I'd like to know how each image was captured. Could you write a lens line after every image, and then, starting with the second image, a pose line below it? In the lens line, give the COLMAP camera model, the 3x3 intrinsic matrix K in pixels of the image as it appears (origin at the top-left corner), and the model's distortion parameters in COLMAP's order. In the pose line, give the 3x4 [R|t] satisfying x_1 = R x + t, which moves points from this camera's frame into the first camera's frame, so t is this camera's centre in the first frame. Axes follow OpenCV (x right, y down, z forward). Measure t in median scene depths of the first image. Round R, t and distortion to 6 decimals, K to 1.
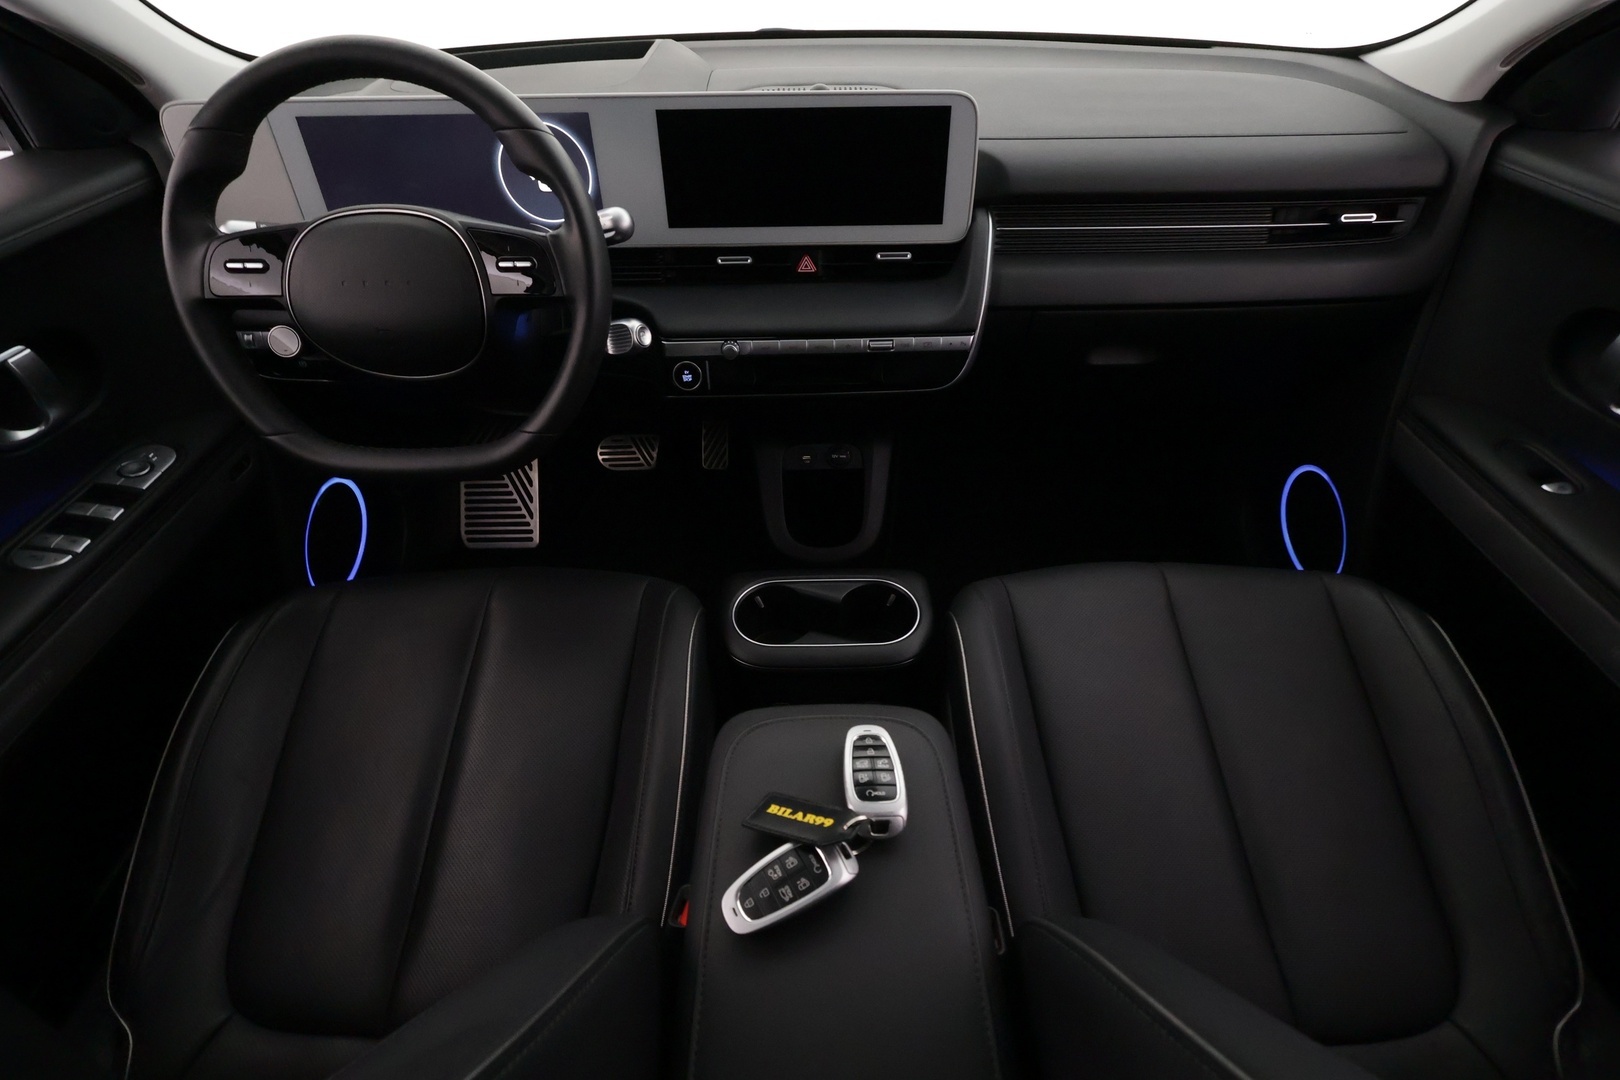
lens RADIAL K [[778.3, 0, 815.4], [0, 778.3, 540.1], [0, 0, 1]] dist [0.003115, -0.000806]
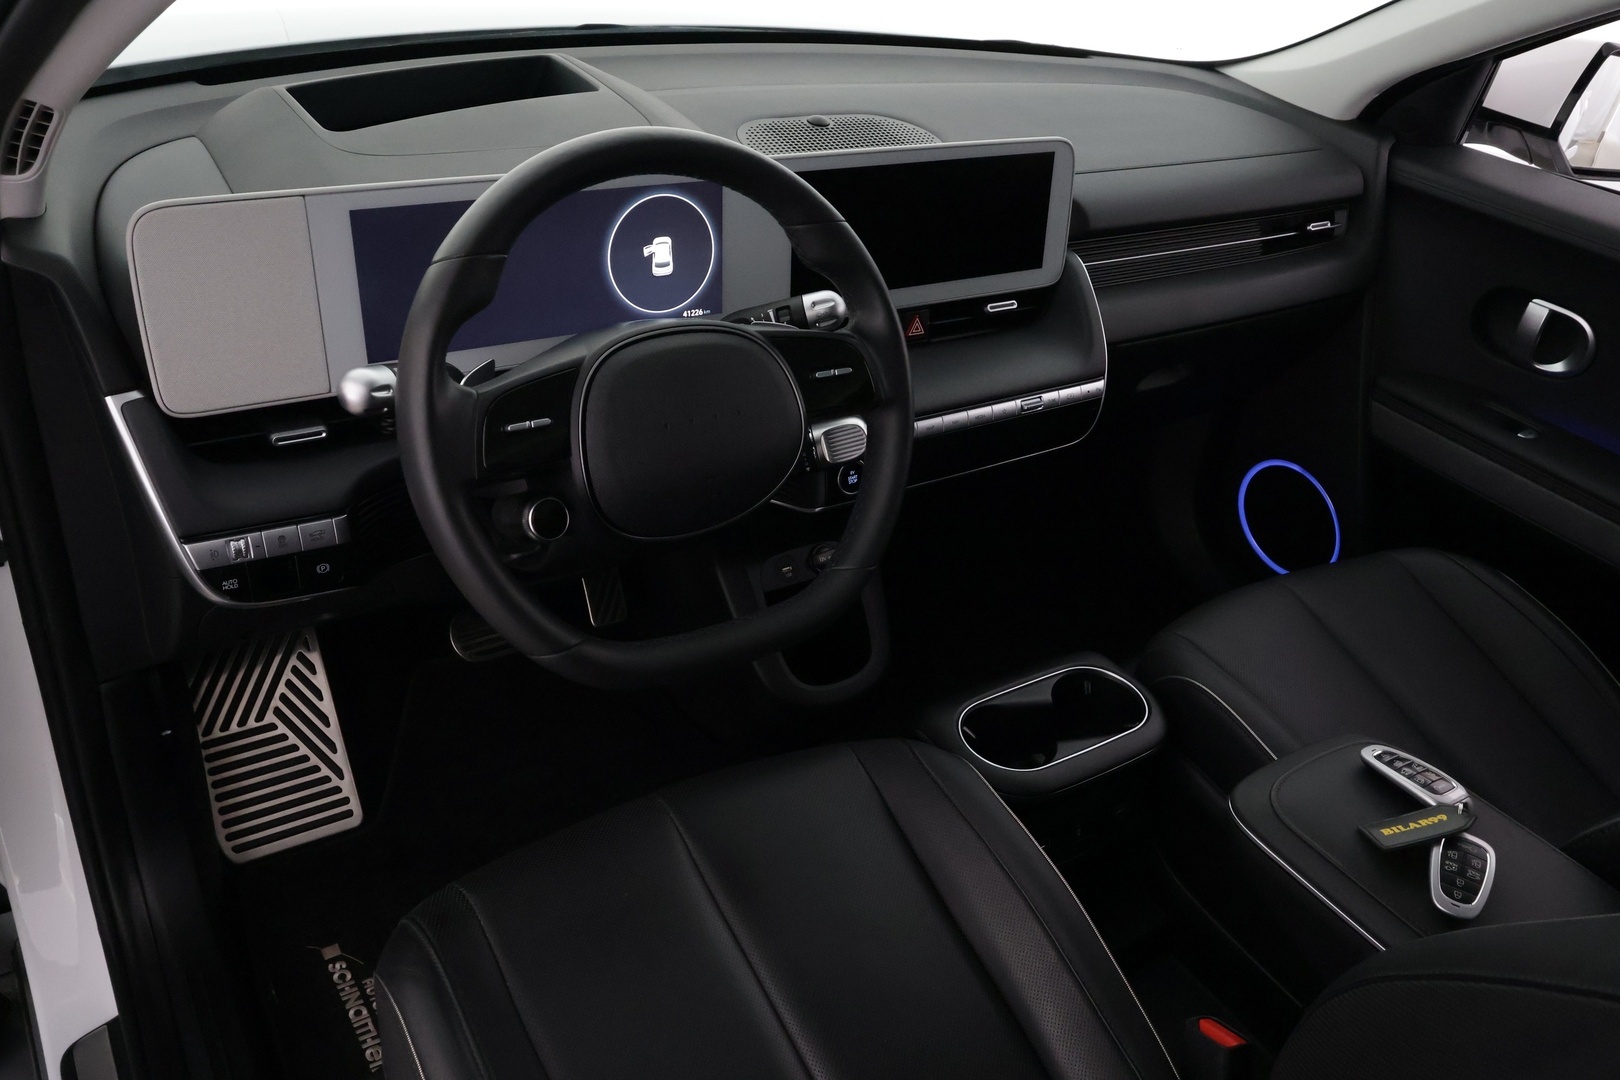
lens RADIAL K [[1356.3, 0, 811.1], [0, 1356.3, 538.7], [0, 0, 1]] dist [0.008932, 0.002864]
pose [[0.816953, -0.200630, 0.540681, -0.971868], [0.267754, 0.962316, -0.047483, -0.096026], [-0.510780, 0.183561, 0.839887, -0.139040]]
